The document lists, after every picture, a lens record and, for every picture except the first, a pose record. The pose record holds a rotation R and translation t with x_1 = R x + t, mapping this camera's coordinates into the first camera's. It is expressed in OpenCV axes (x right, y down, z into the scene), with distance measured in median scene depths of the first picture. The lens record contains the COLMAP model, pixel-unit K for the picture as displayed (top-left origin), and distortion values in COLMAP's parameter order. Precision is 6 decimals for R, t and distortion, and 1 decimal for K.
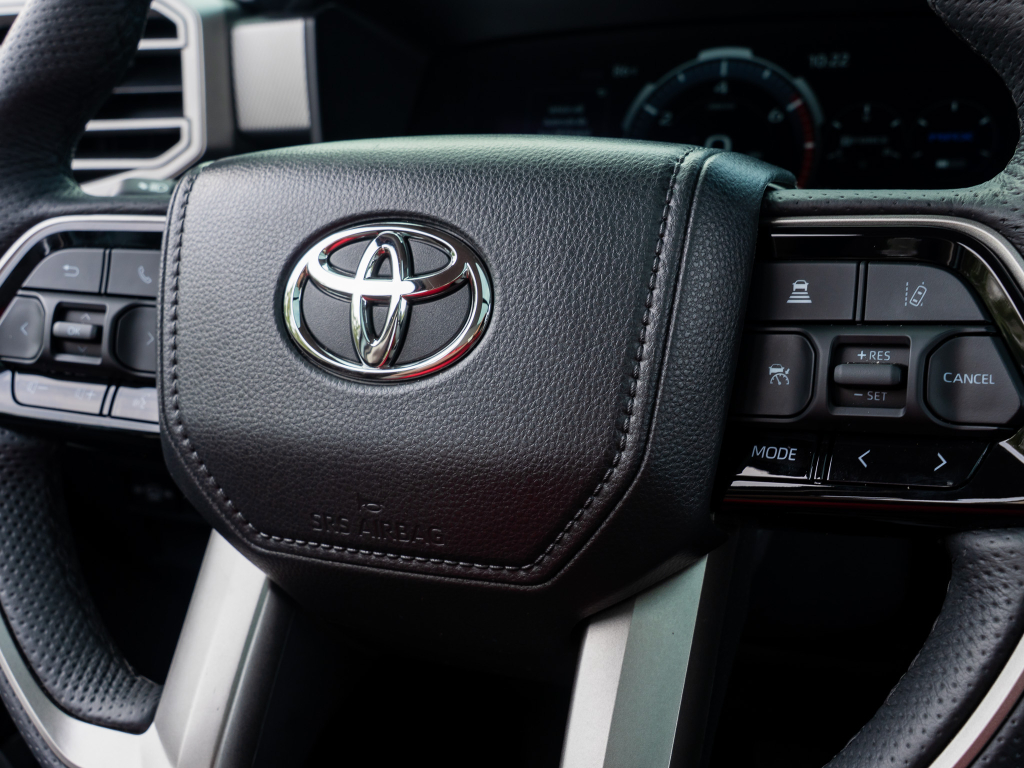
lens RADIAL K [[1238.5, 0, 497.9], [0, 1238.5, 386.0], [0, 0, 1]] dist [0.001858, 0.005427]
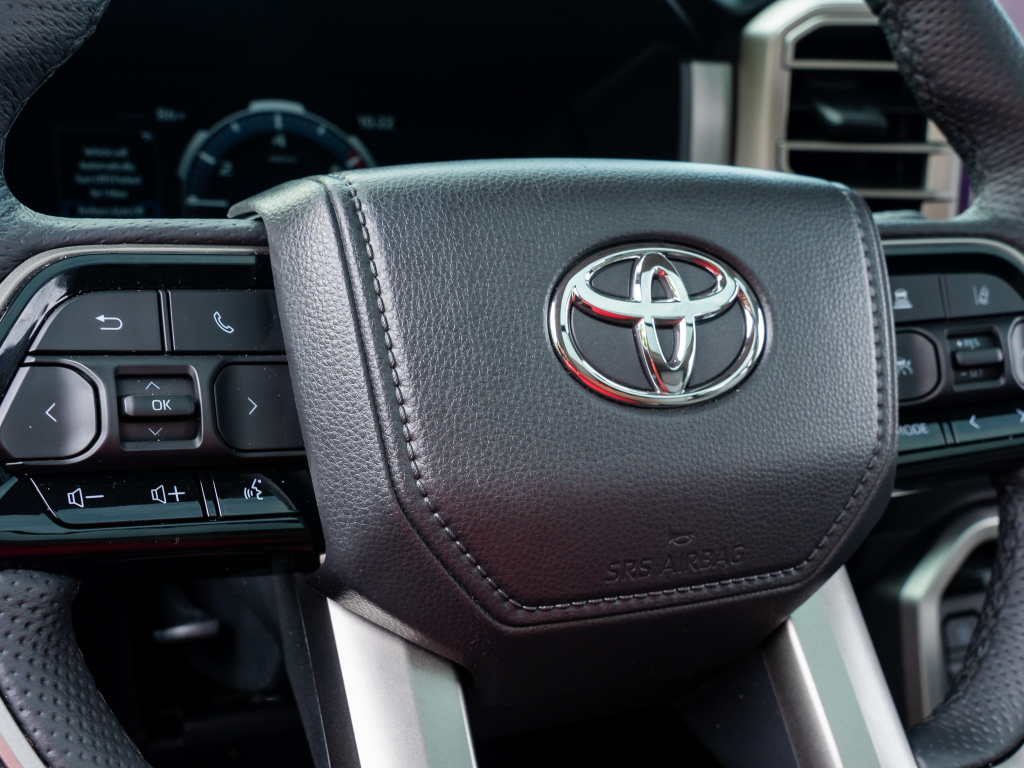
lens RADIAL K [[1220.9, 0, 490.5], [0, 1220.9, 388.4], [0, 0, 1]] dist [-0.009639, 0.046535]
pose [[0.645227, -0.079274, 0.759867, -0.774319], [0.128977, 0.991629, -0.006065, -0.026502], [-0.753025, 0.101919, 0.650050, 0.424608]]
